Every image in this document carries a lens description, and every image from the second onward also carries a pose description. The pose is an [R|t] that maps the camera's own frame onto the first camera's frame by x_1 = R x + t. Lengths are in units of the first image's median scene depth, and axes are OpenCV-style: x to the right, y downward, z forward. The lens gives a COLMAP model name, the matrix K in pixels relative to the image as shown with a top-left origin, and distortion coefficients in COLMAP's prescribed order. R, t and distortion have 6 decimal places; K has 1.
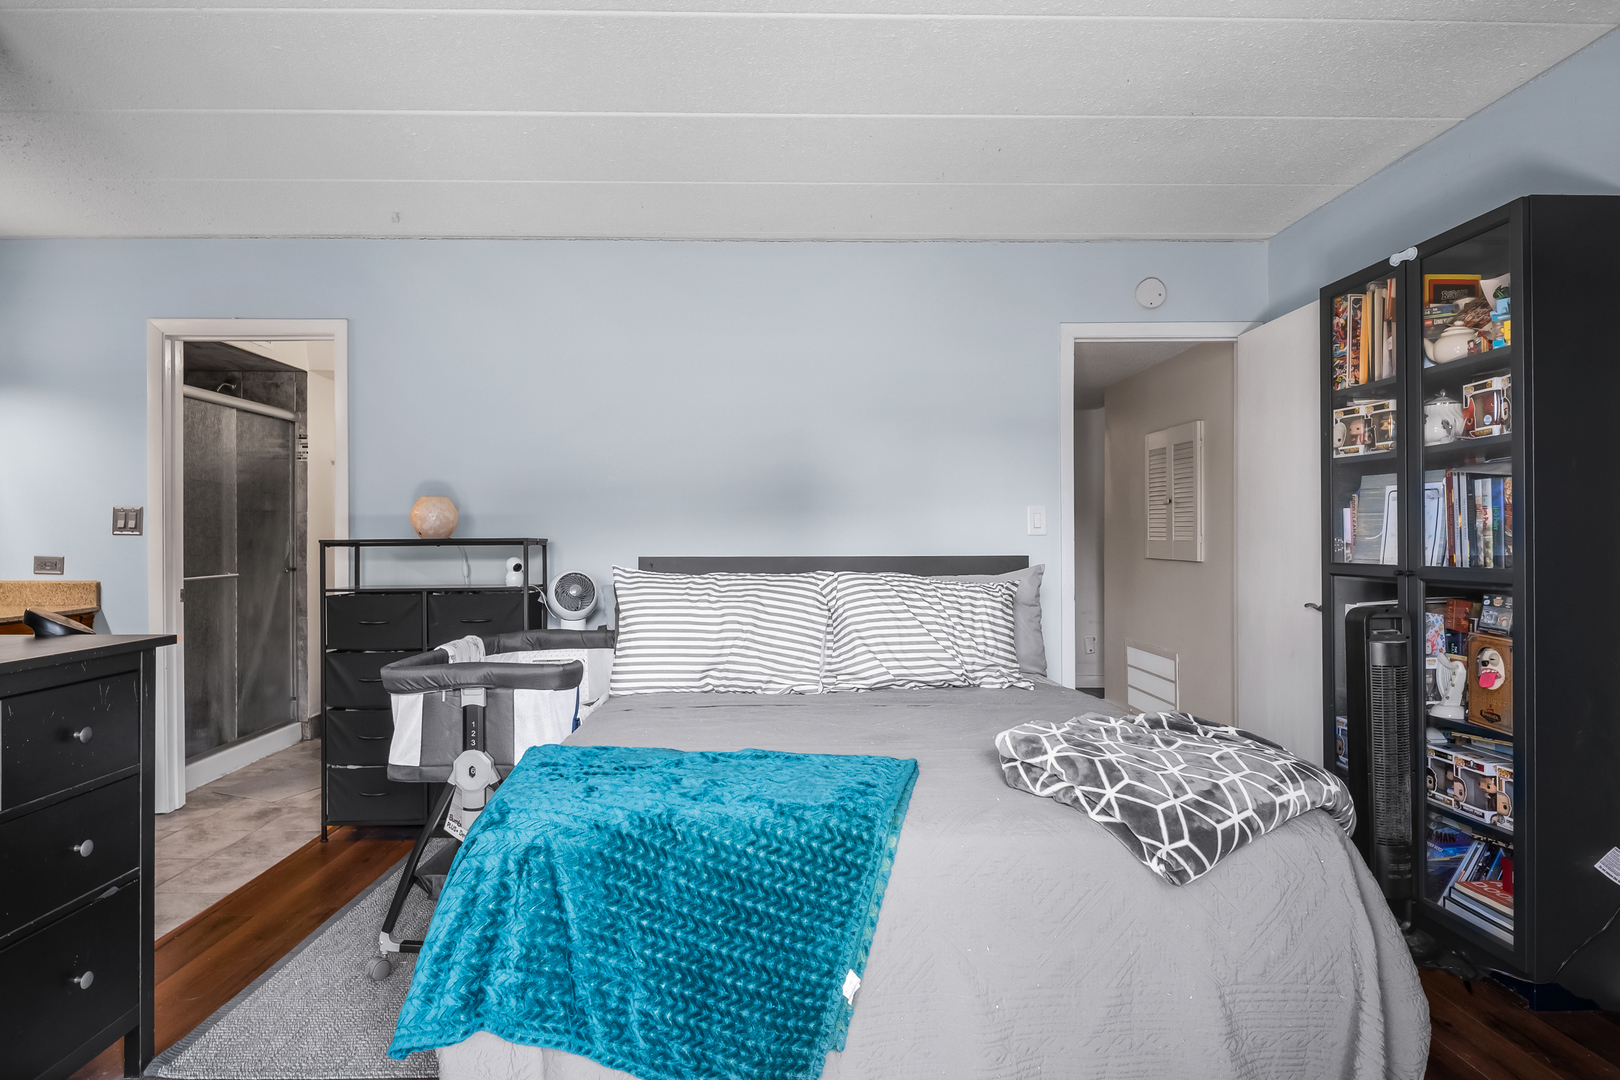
lens RADIAL K [[862.4, 0, 800.5], [0, 862.4, 531.7], [0, 0, 1]] dist [0.002854, -0.011507]
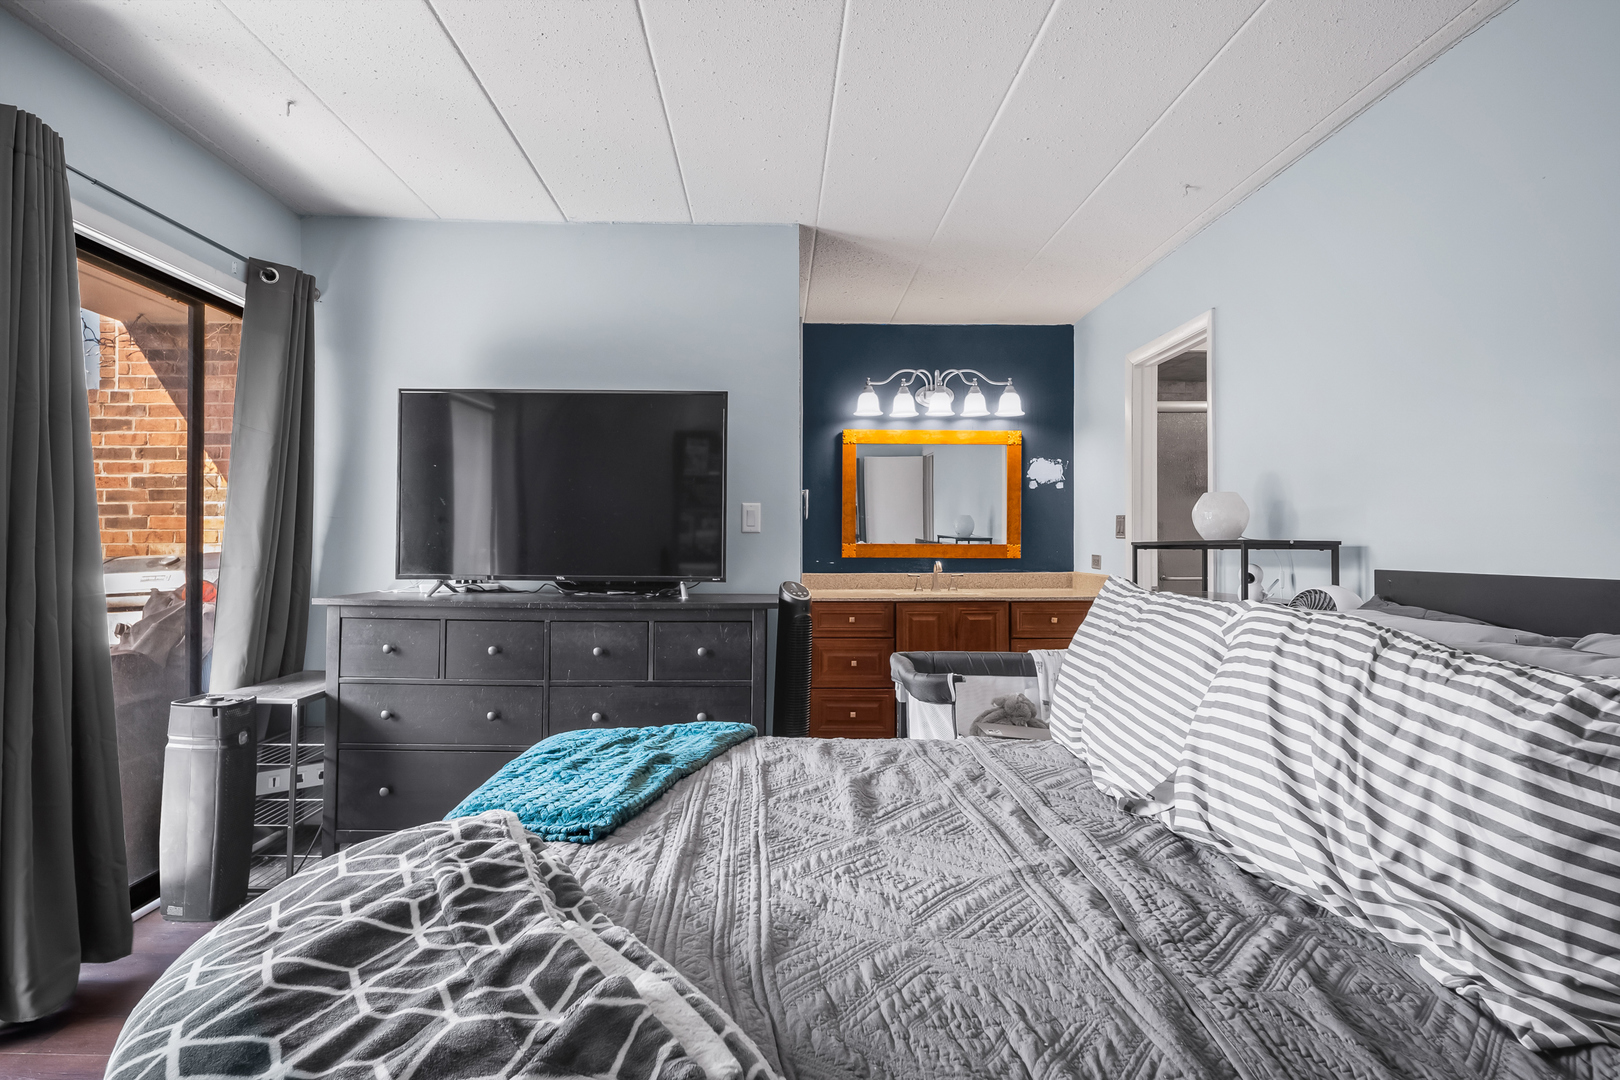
lens RADIAL K [[862.4, 0, 800.5], [0, 862.4, 531.7], [0, 0, 1]] dist [0.002854, -0.011507]
pose [[0.008316, -0.010604, -0.999909, 0.347063], [0.002850, 0.999940, -0.010581, 0.004979], [0.999961, -0.002762, 0.008346, 0.454739]]
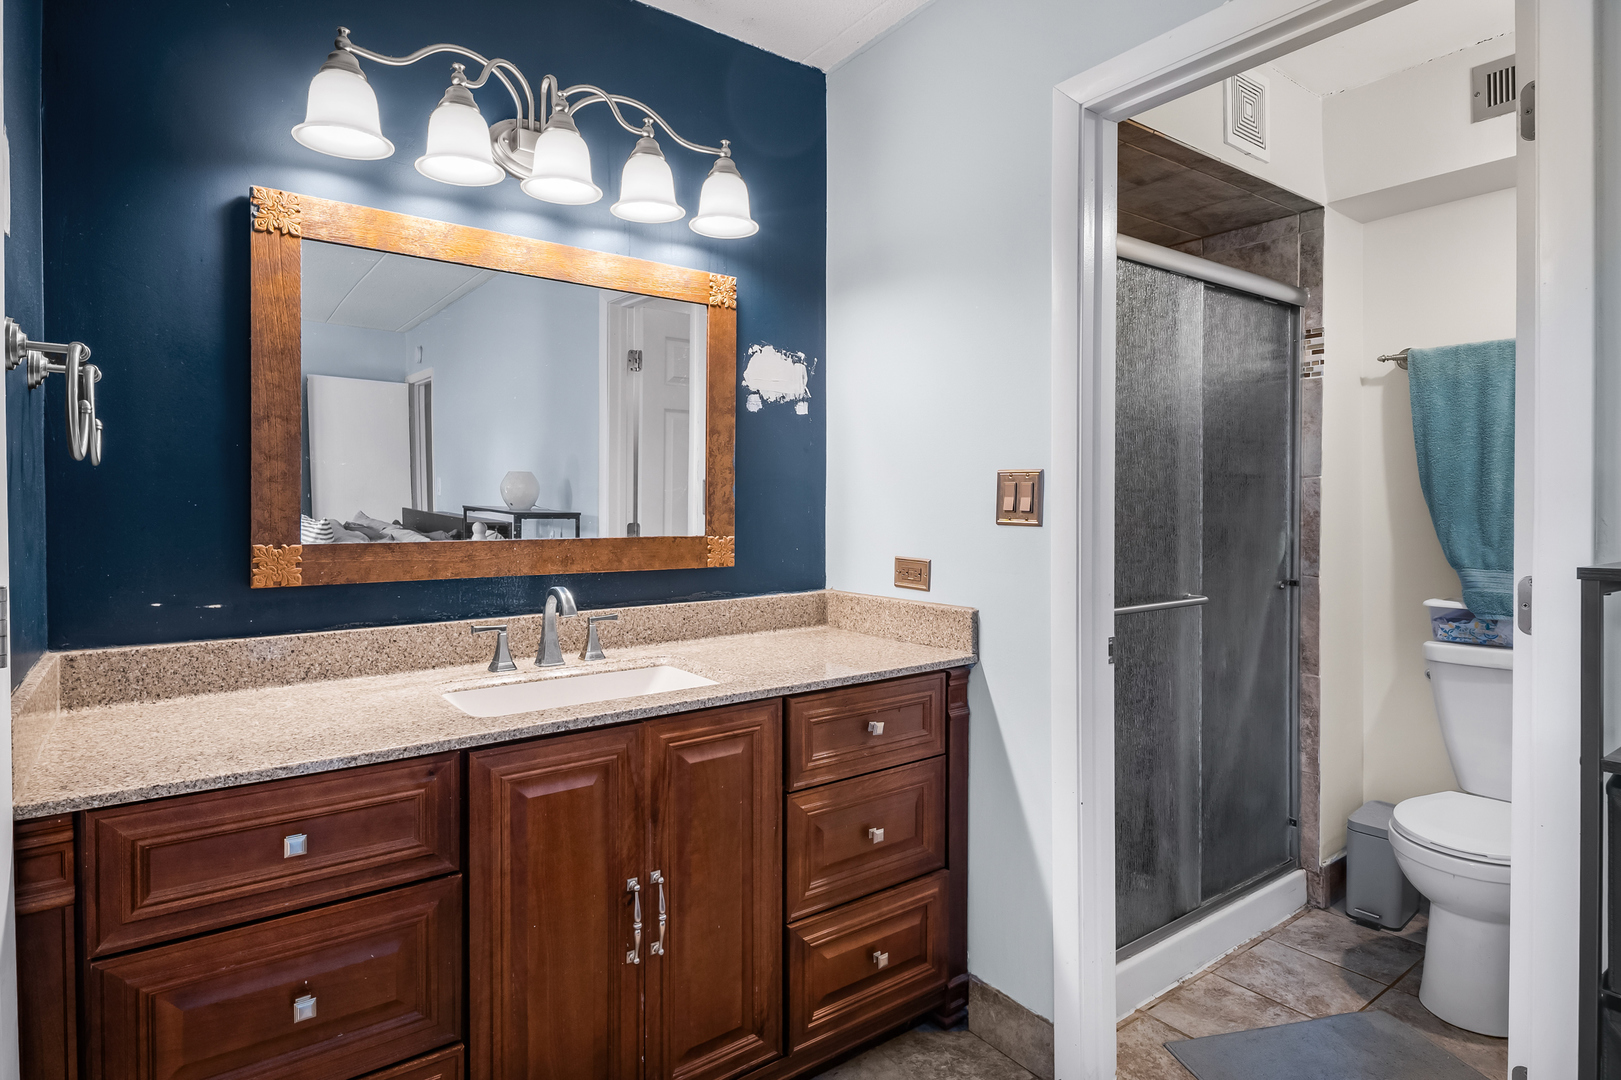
lens RADIAL K [[850.4, 0, 789.5], [0, 850.4, 524.9], [0, 0, 1]] dist [0.028881, -0.022472]
pose [[0.555530, 0.019248, -0.831274, -0.363901], [0.003126, 0.999677, 0.025236, -0.008030], [0.831491, -0.016618, 0.555290, 0.504824]]
